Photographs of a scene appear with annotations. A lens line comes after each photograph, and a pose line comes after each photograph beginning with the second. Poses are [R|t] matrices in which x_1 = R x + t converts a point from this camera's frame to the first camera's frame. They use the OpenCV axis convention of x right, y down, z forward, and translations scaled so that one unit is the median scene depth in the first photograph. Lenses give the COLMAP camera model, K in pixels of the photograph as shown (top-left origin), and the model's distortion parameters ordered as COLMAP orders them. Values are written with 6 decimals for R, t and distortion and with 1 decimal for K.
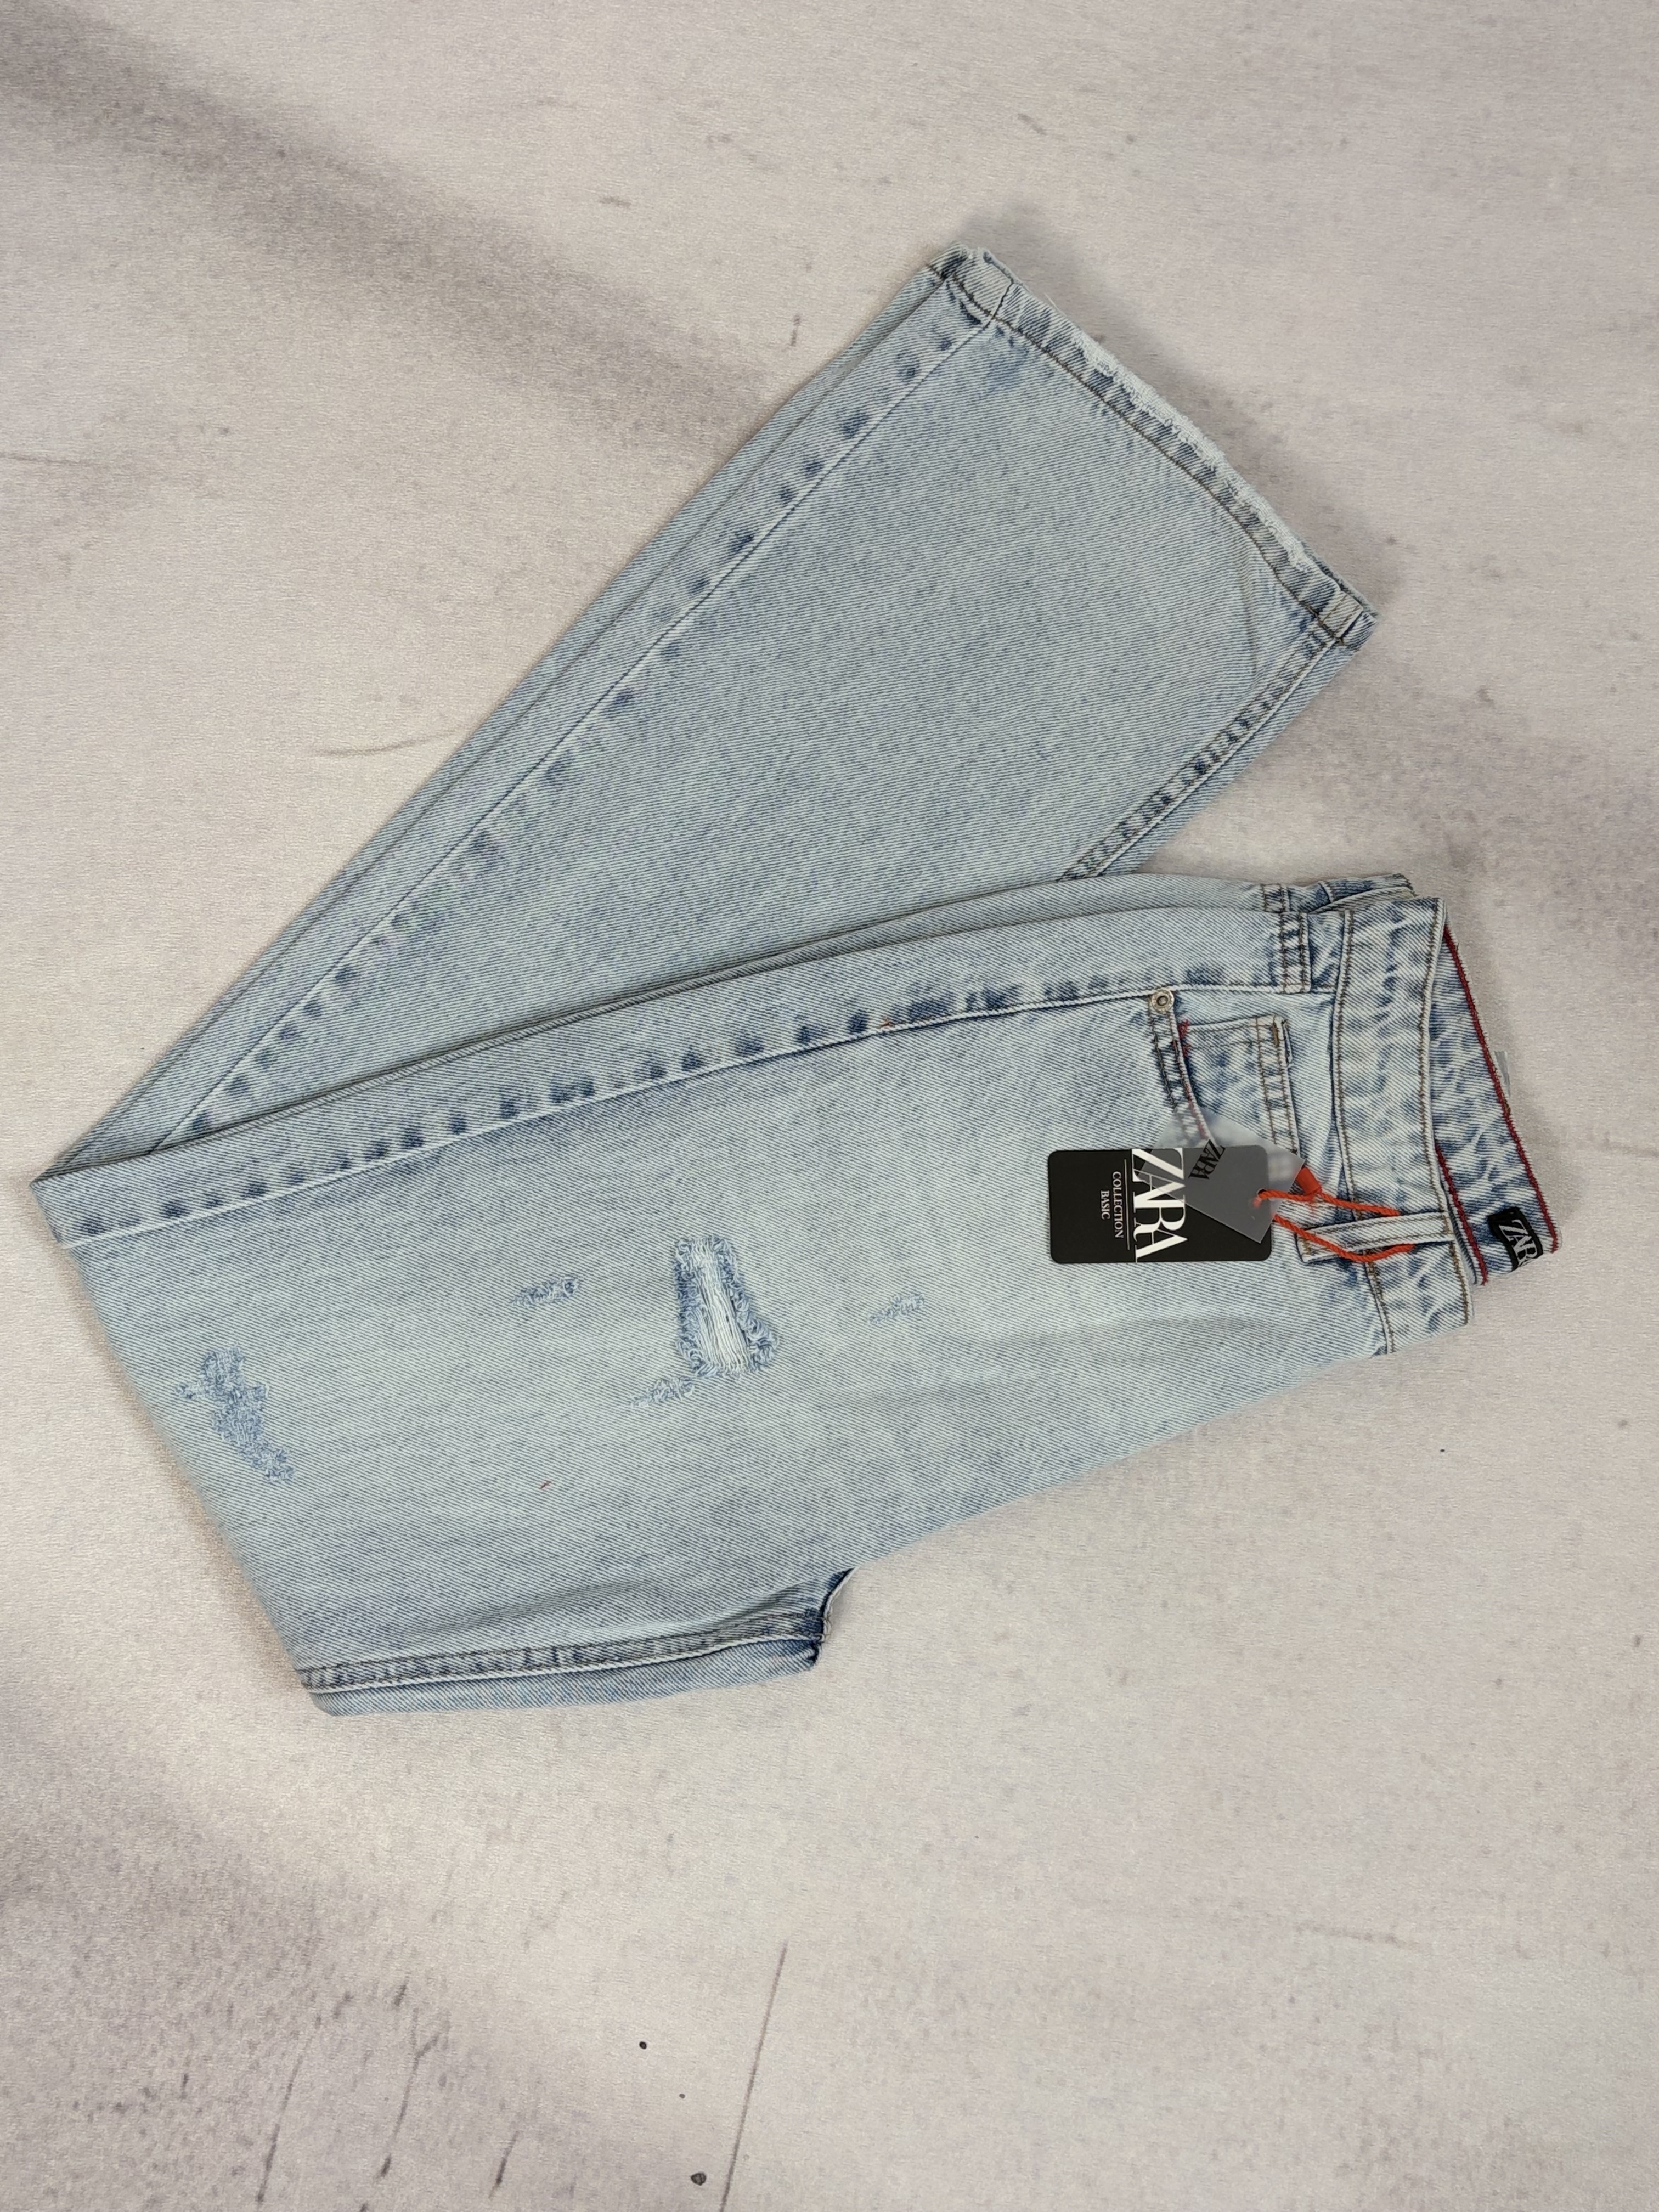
lens RADIAL K [[2243.3, 0, 838.2], [0, 2243.3, 1104.1], [0, 0, 1]] dist [-0.026520, 0.094399]
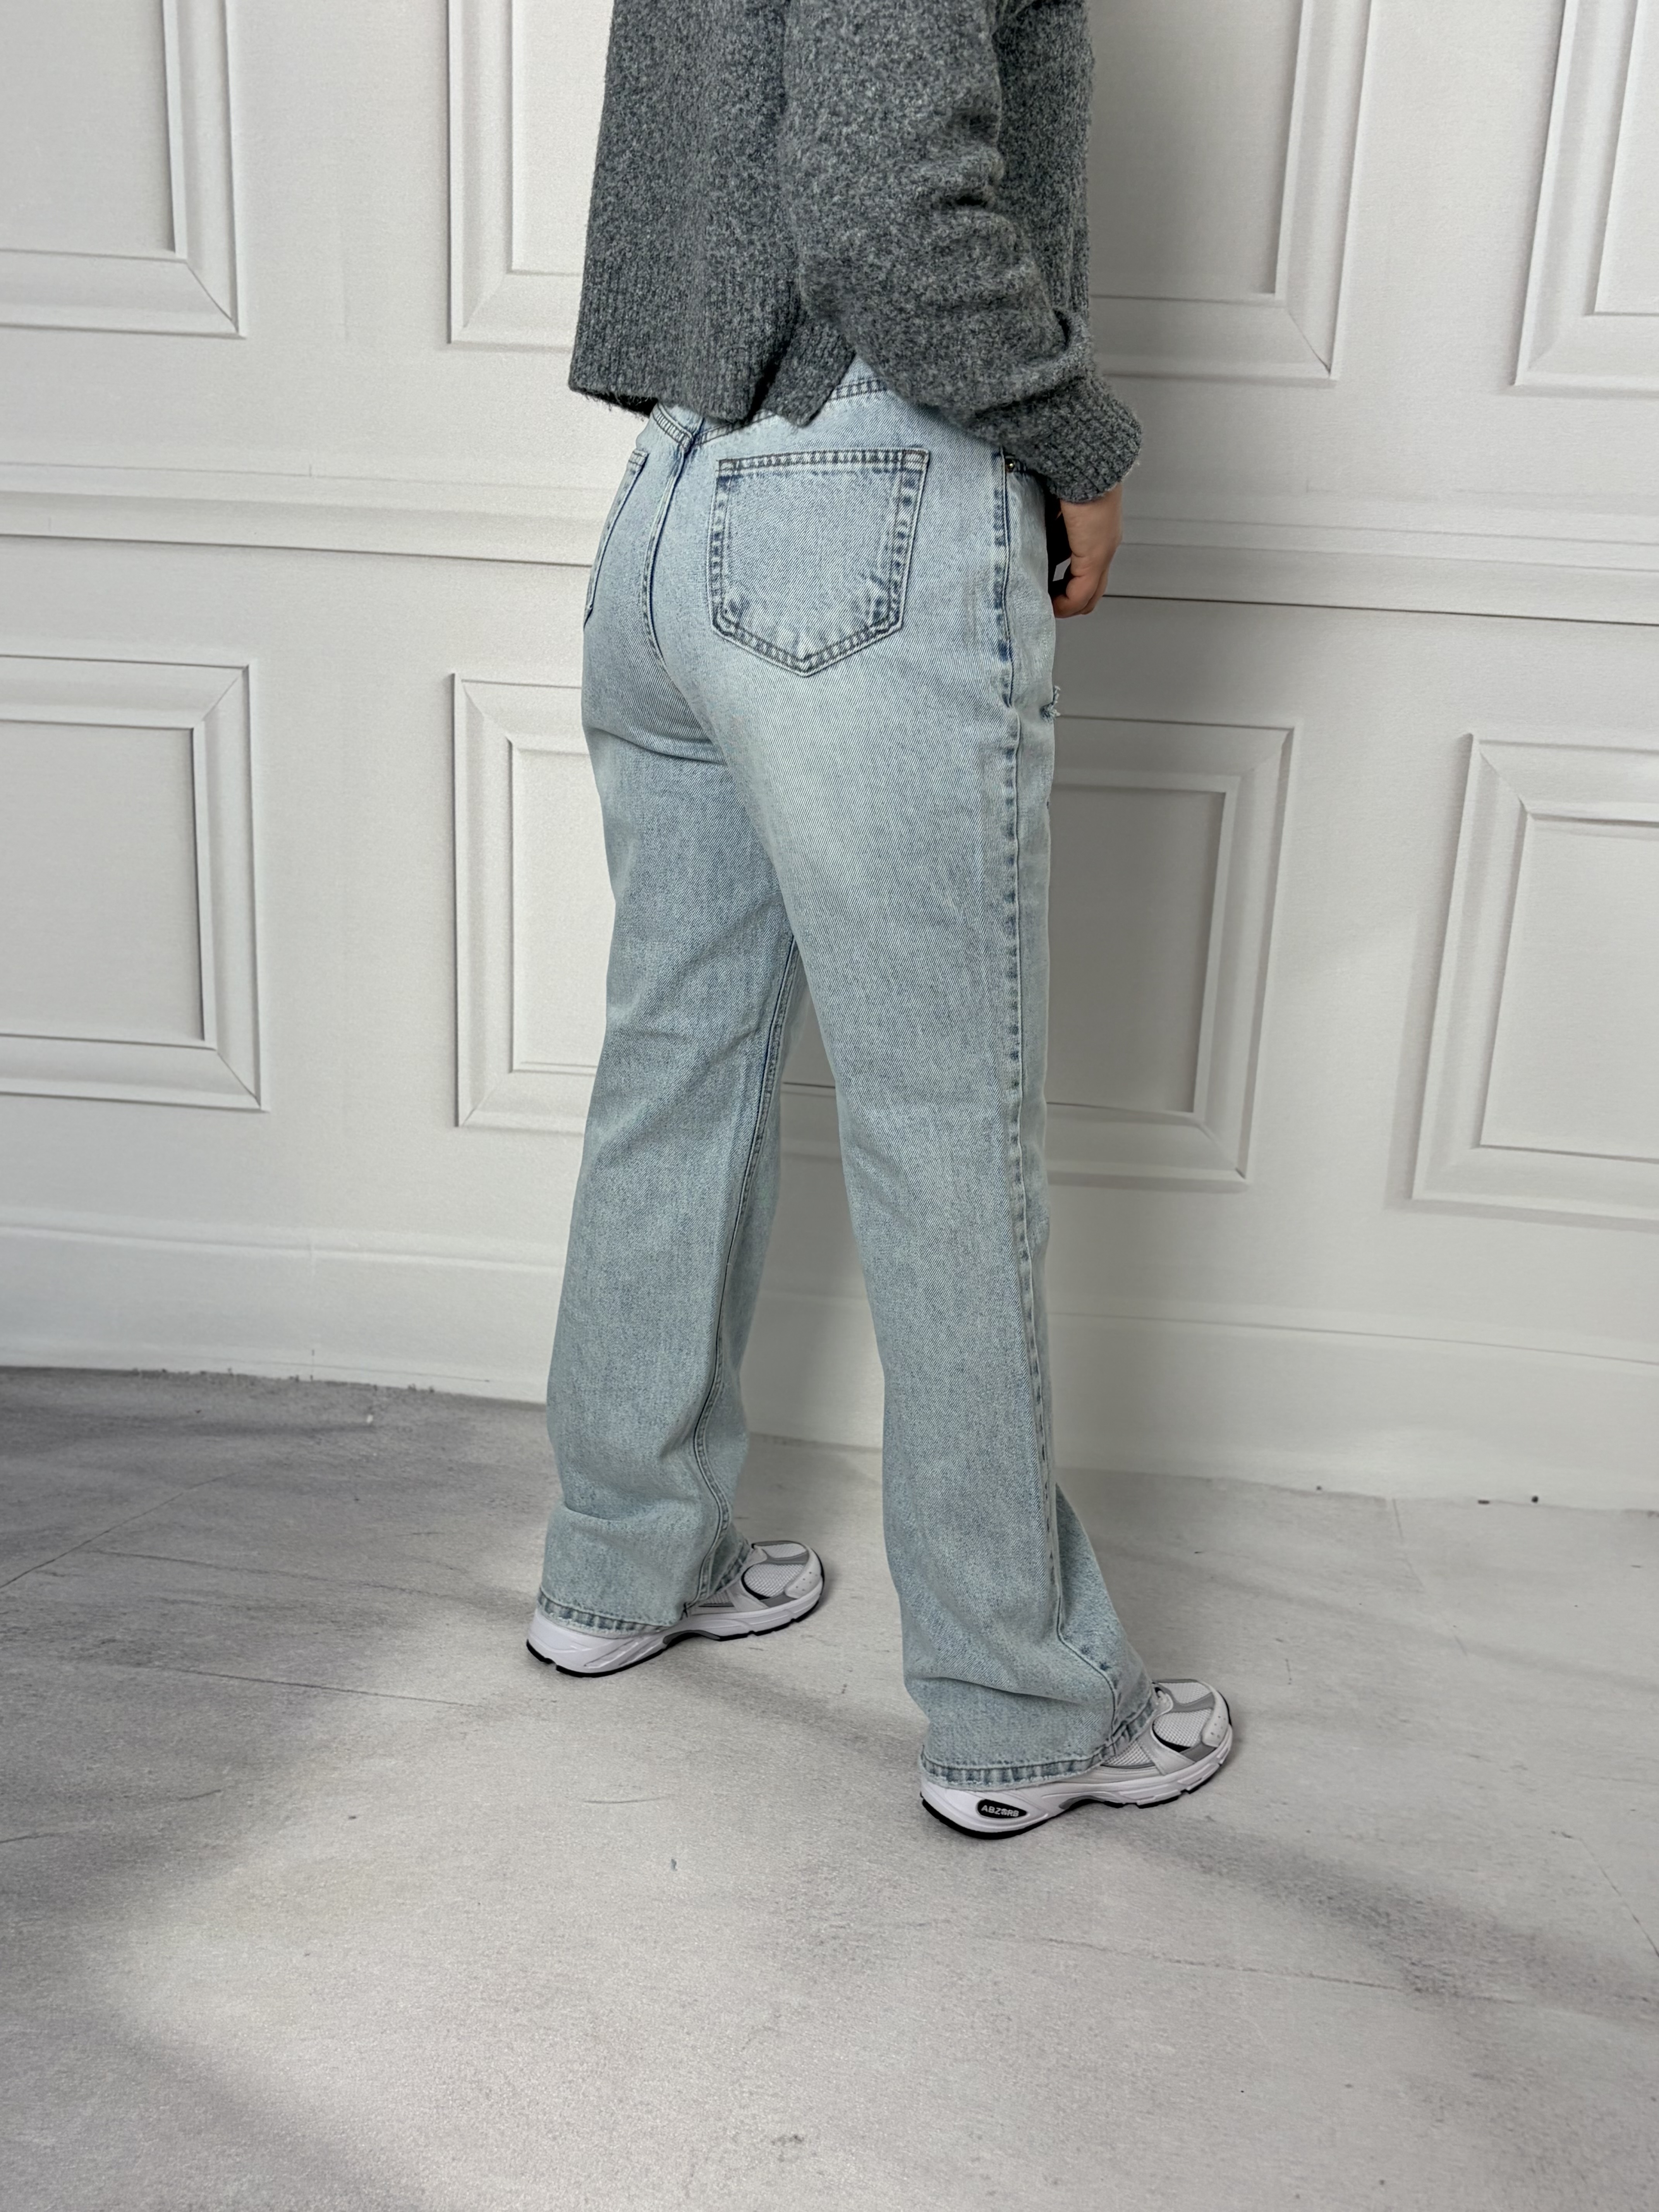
lens RADIAL K [[2217.9, 0, 834.8], [0, 2217.9, 1108.9], [0, 0, 1]] dist [0.066589, -0.189091]
pose [[0.997945, 0.063286, 0.010050, -0.086641], [-0.014997, 0.383142, -0.923568, 1.402539], [-0.062300, 0.921519, 0.383304, -0.262456]]
